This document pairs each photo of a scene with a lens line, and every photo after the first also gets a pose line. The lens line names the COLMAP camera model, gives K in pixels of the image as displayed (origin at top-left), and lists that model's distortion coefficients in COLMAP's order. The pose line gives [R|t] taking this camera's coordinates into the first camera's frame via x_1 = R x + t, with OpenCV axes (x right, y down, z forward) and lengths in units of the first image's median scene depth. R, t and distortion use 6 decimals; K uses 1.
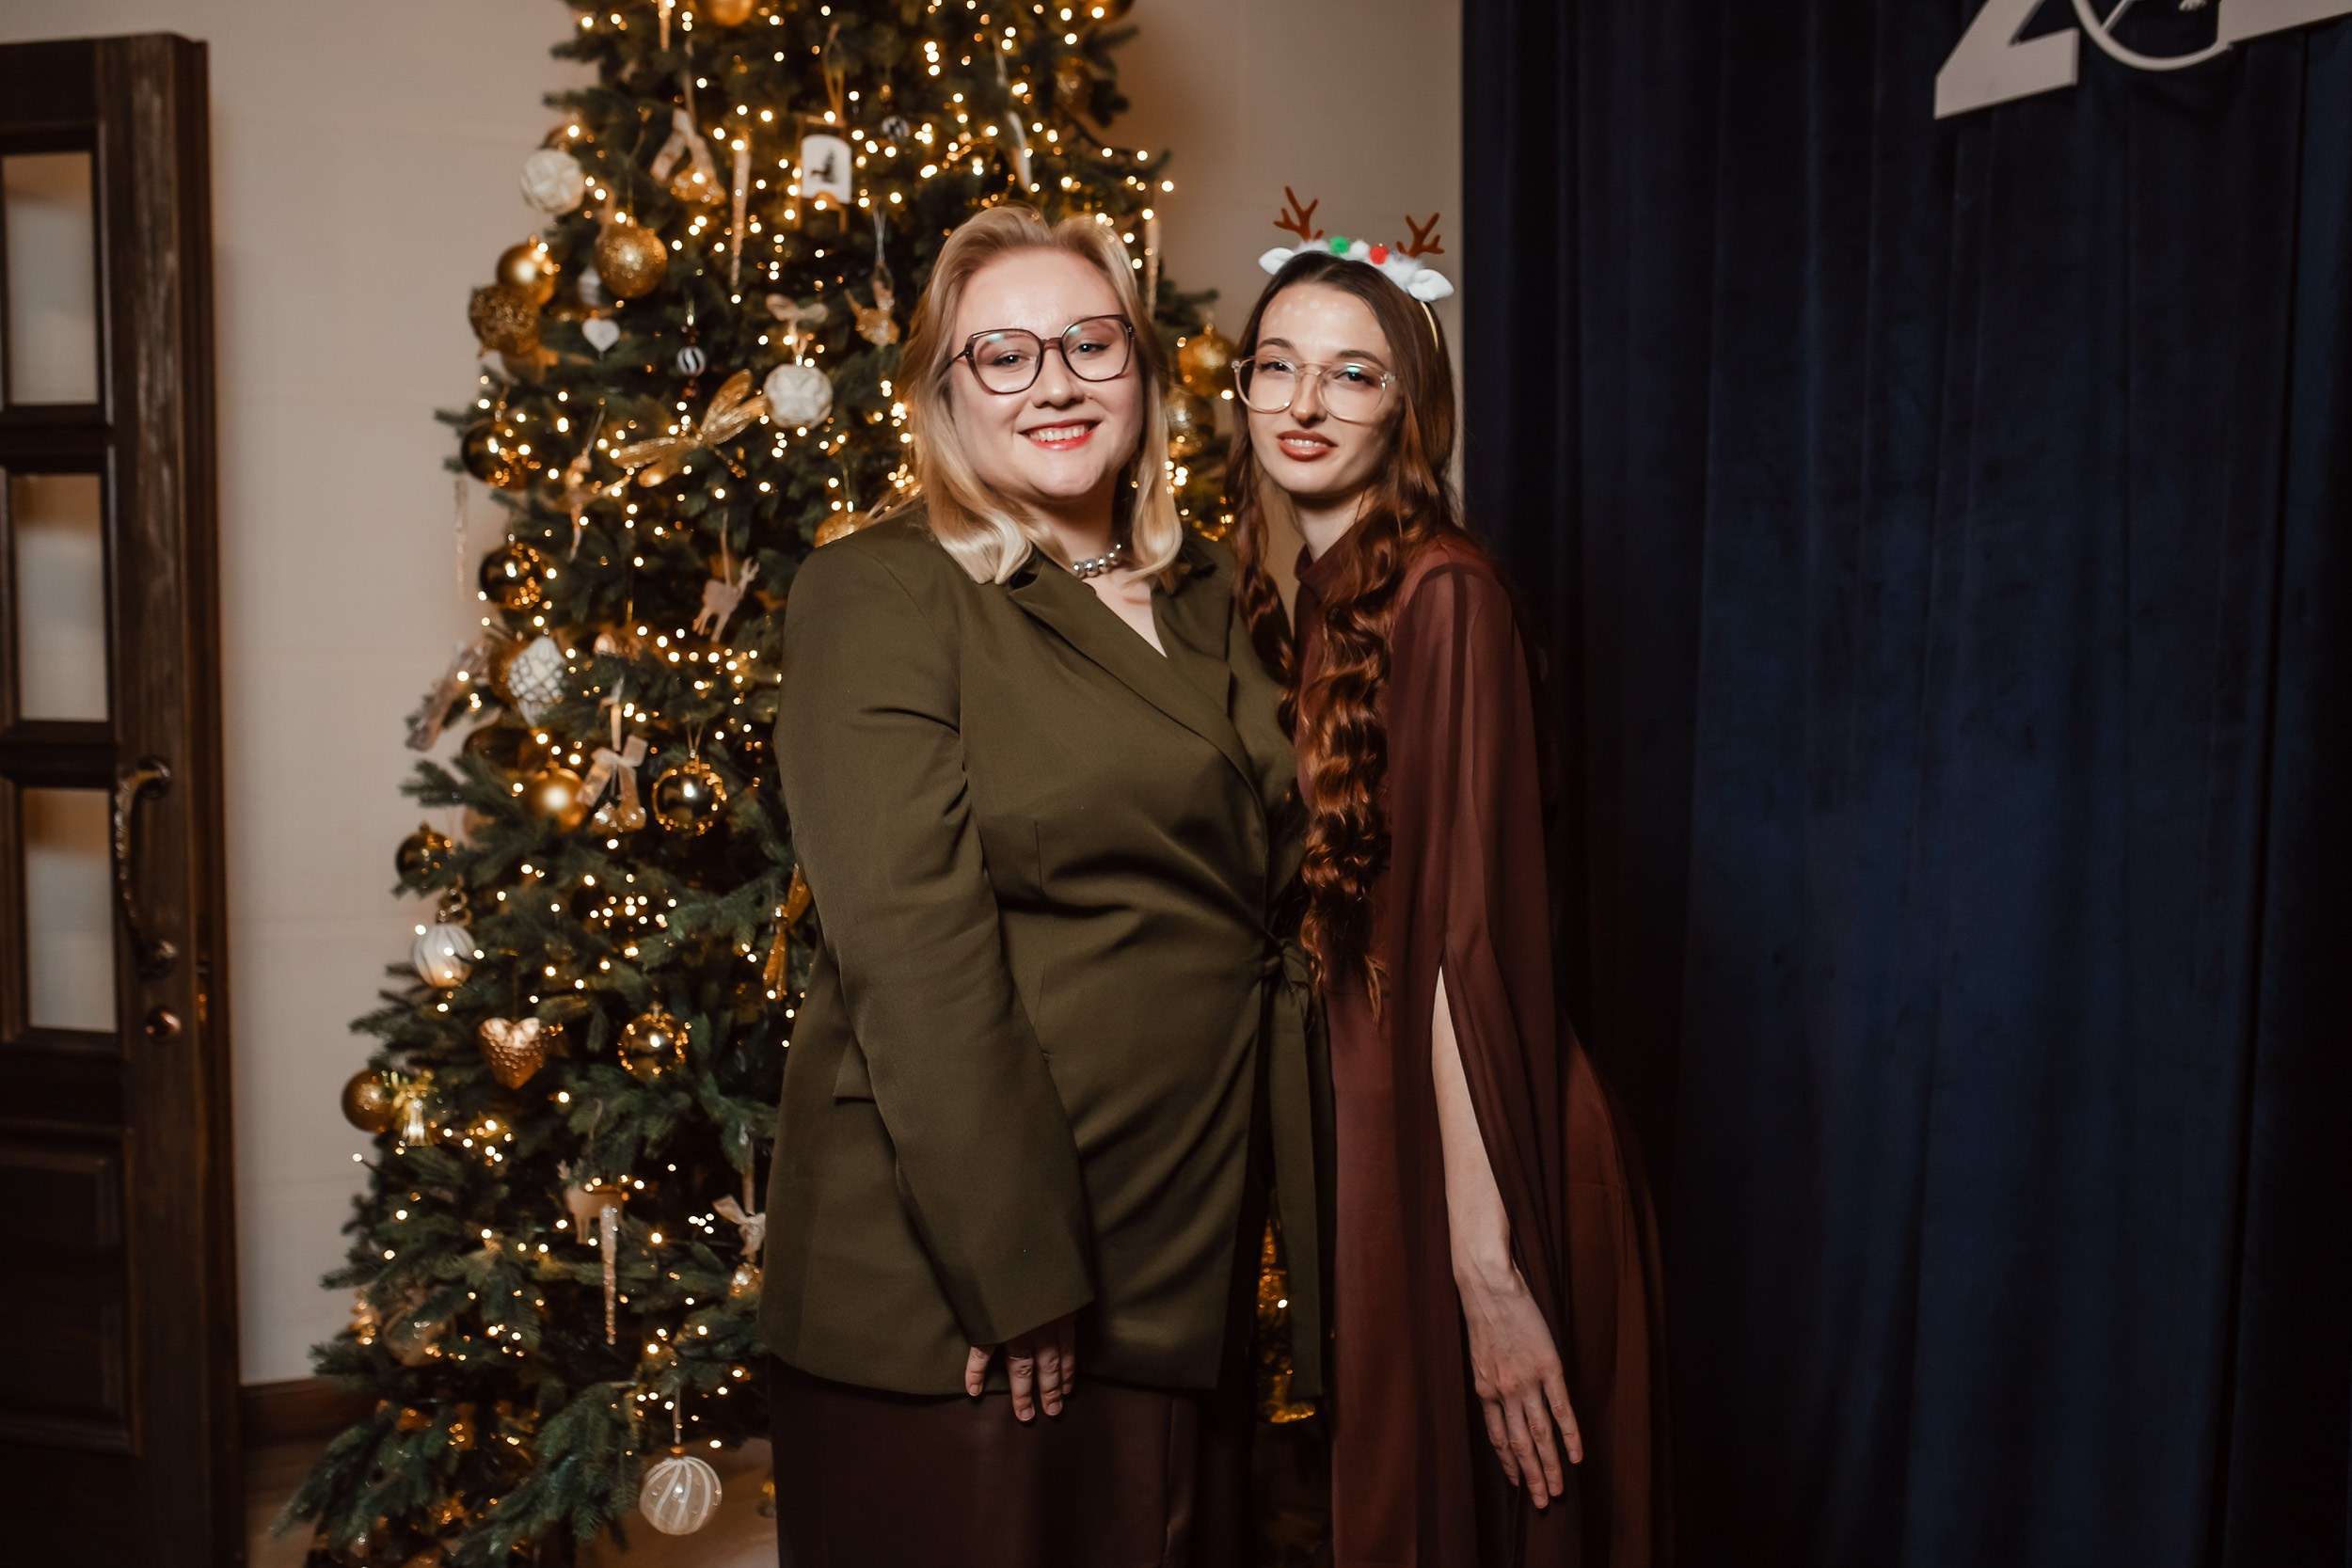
lens RADIAL K [[2265.2, 0, 1181.9], [0, 2265.2, 785.4], [0, 0, 1]] dist [-0.042501, 0.067892]
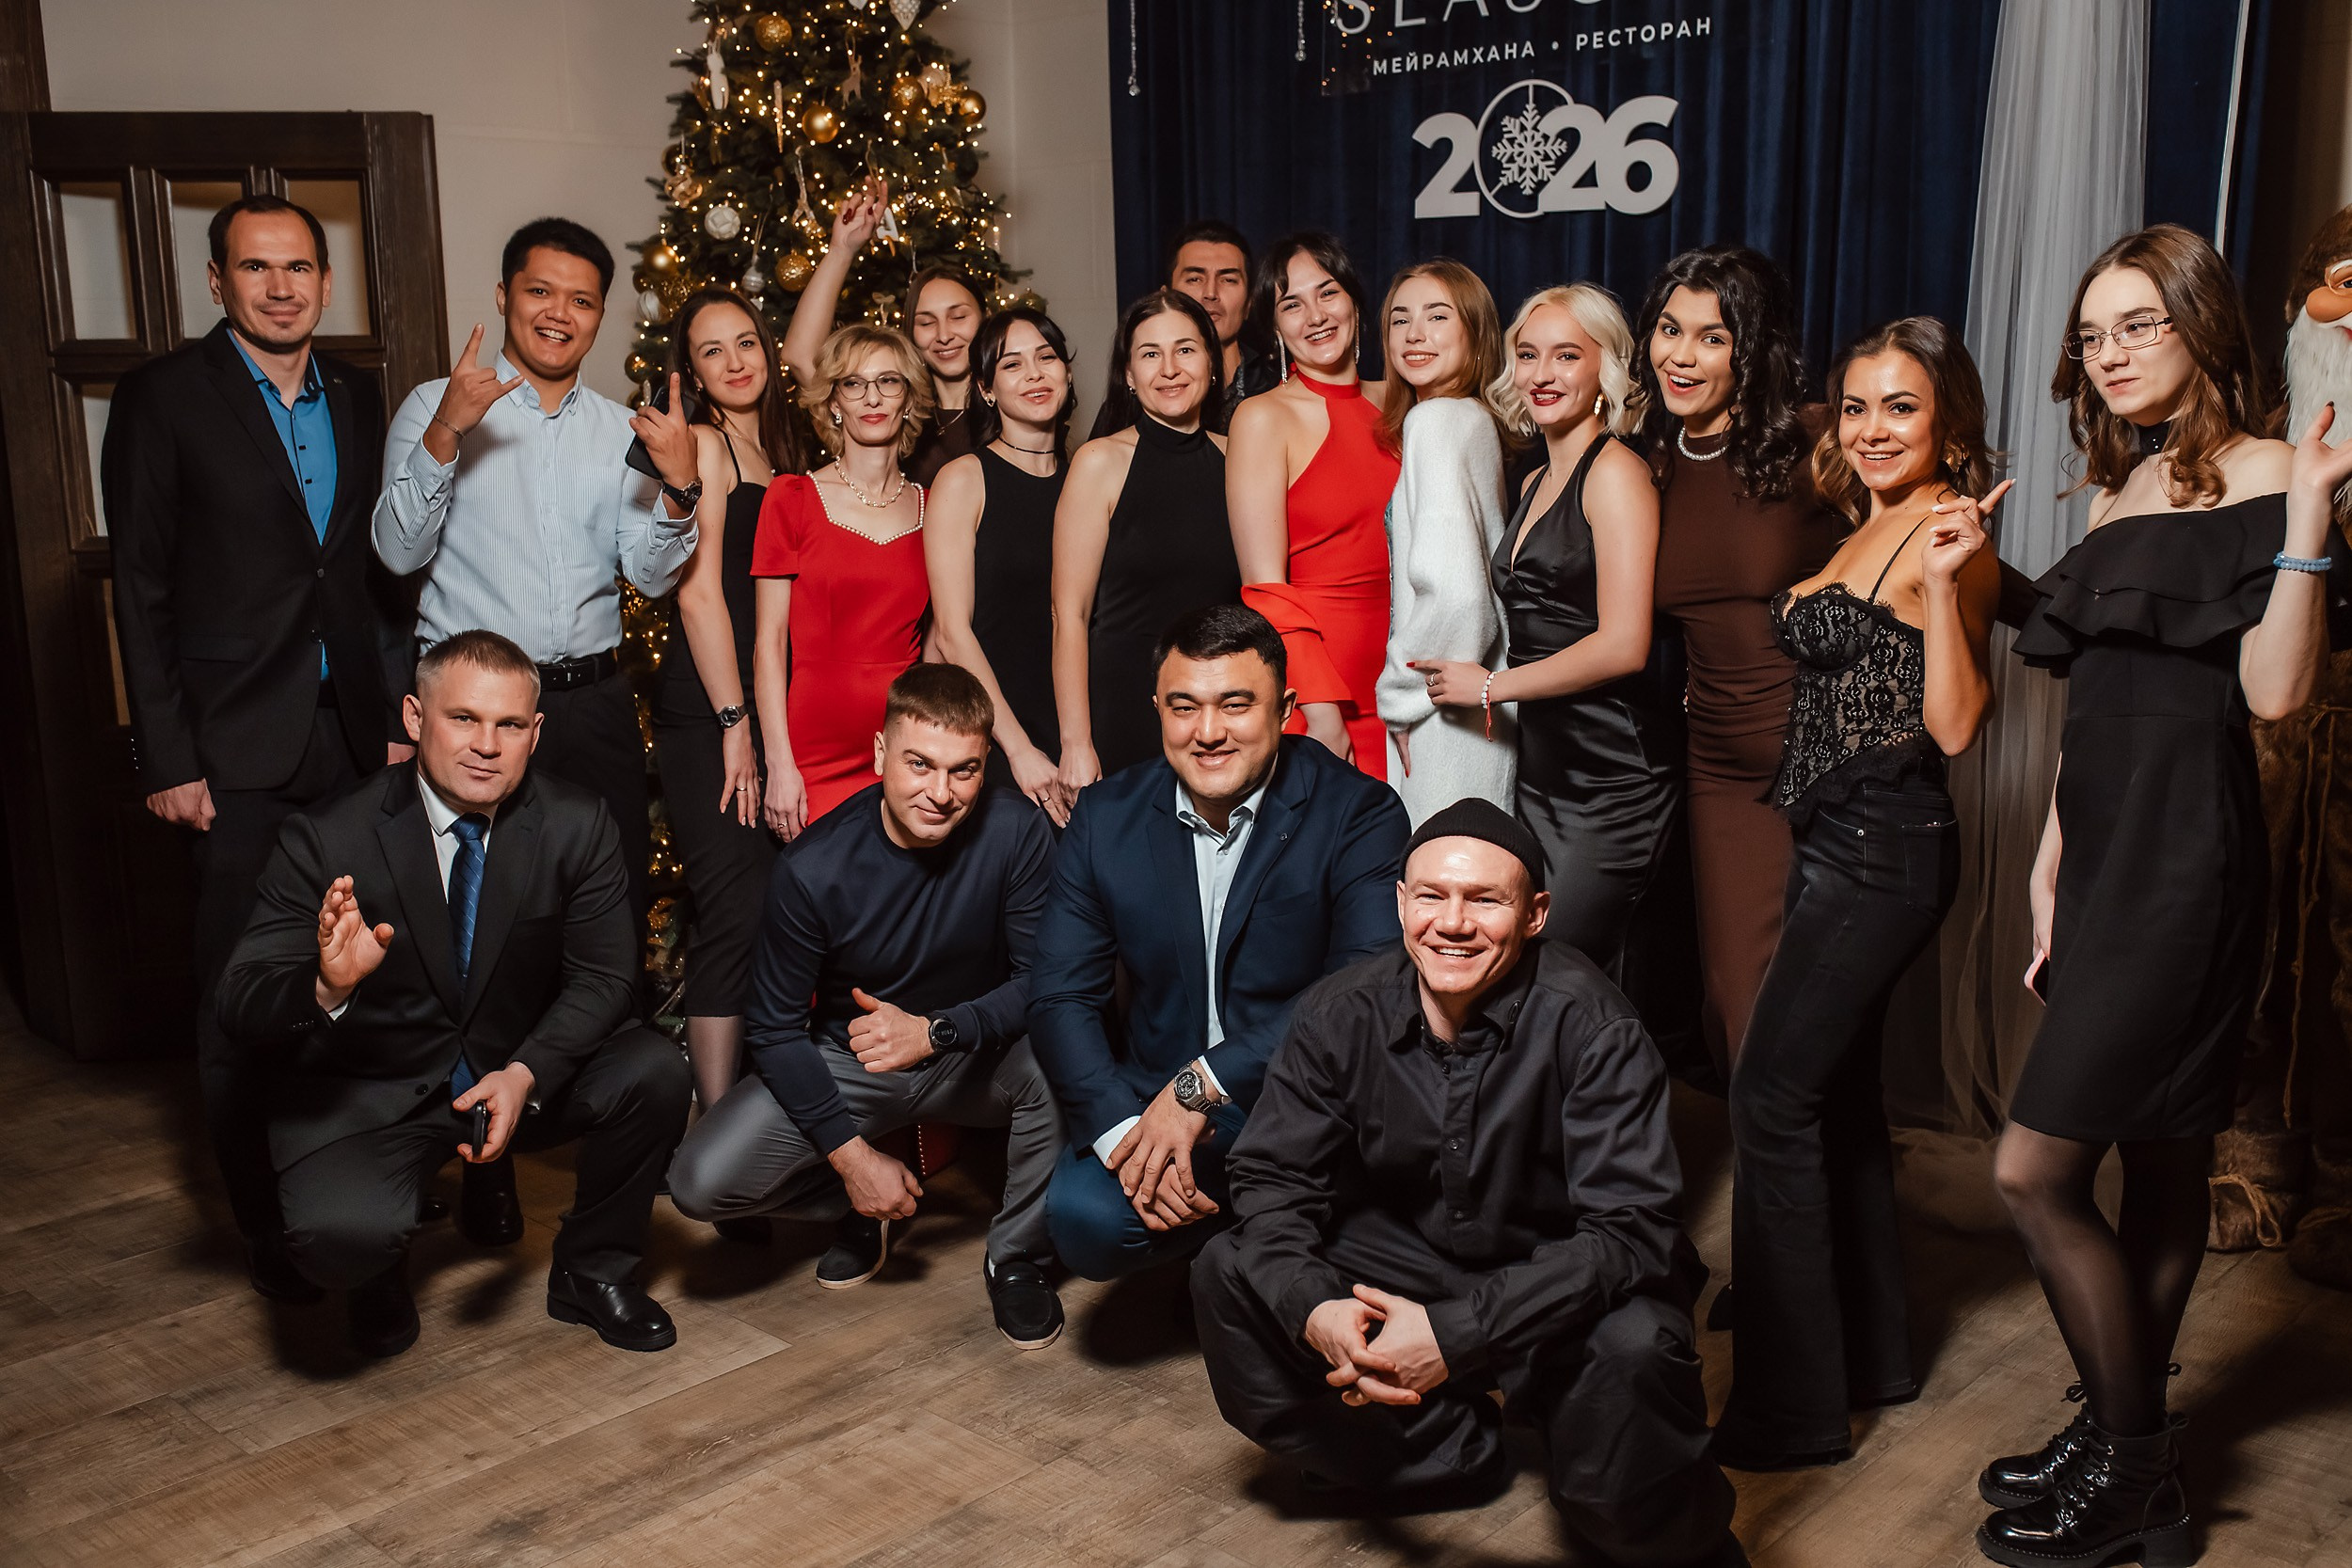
lens RADIAL K [[2315.8, 0, 1177.7], [0, 2315.8, 843.4], [0, 0, 1]] dist [-0.053196, 0.026622]
pose [[0.918839, -0.099025, 0.382006, -0.730659], [0.047101, 0.988605, 0.142977, -0.016358], [-0.391811, -0.113380, 0.913033, -0.962696]]
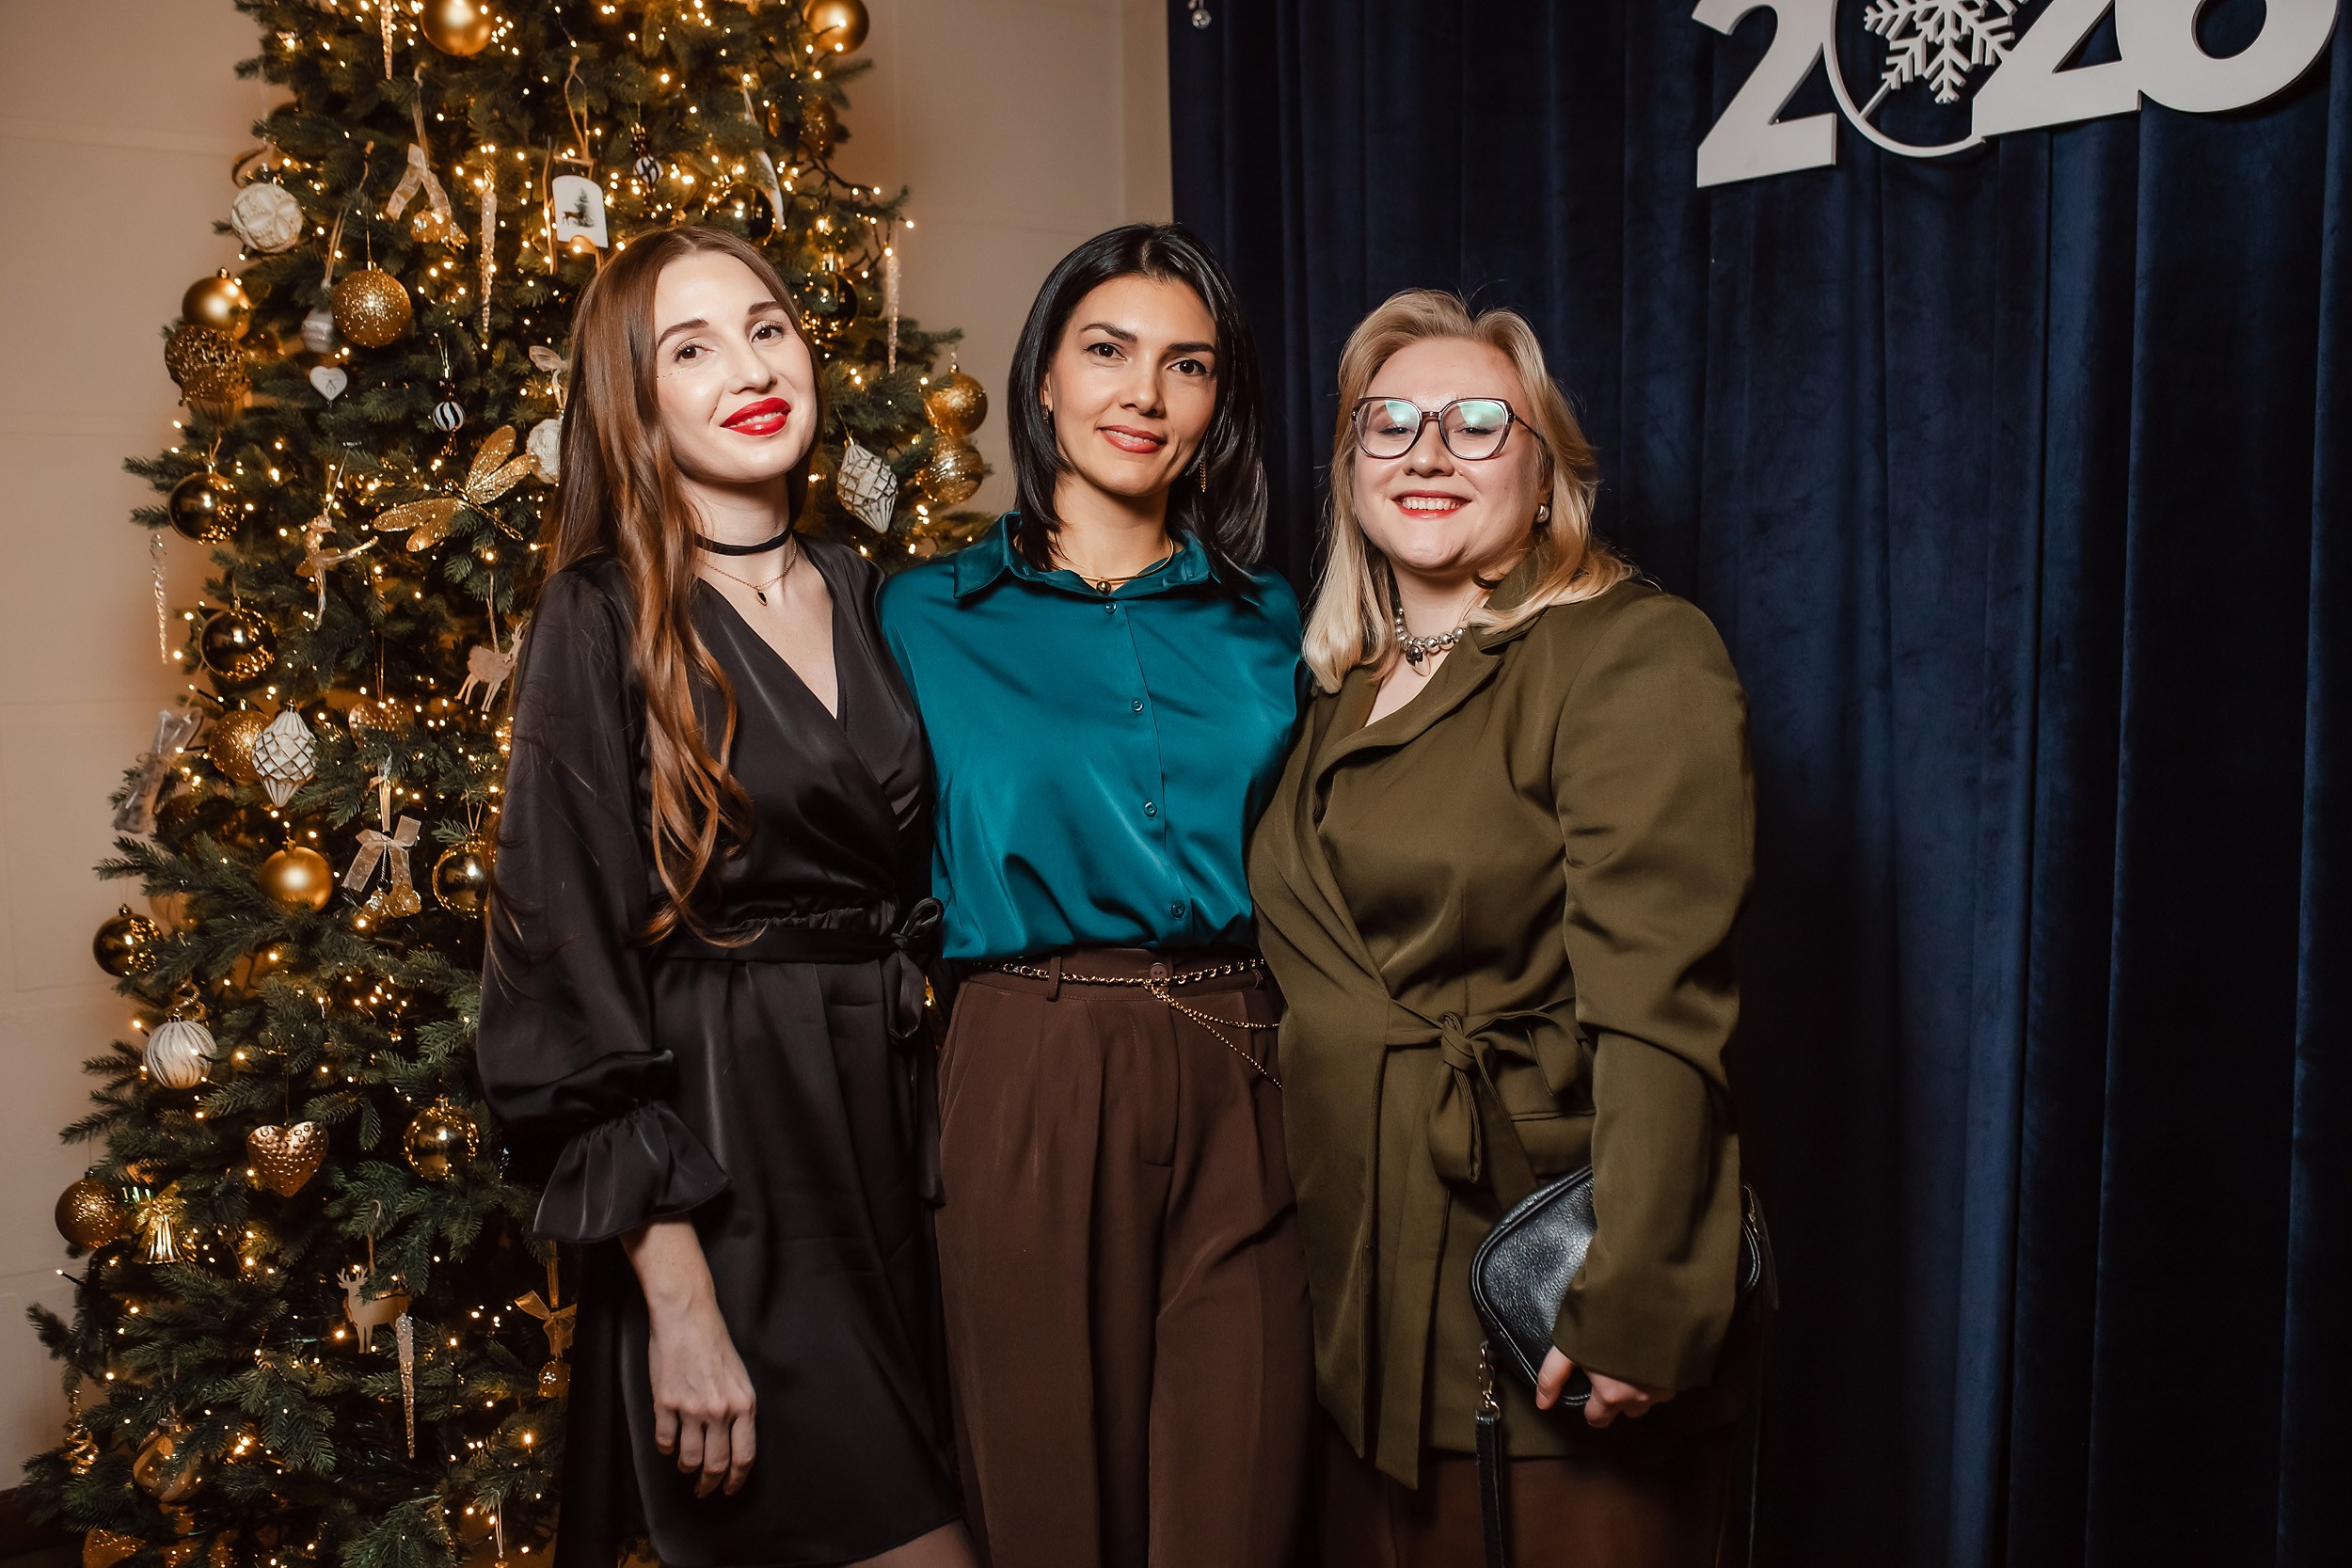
lens RADIAL K [[2265.2, 0, 1181.9], [0, 2265.2, 785.4], [0, 0, 1]] dist [-0.042501, 0.067892]
pose [[0.976393, -0.039749, 0.212314, -0.120338], [0.036045, 0.999123, 0.021289, -0.041103], [-0.212974, -0.013133, 0.976970, 0.010155]]
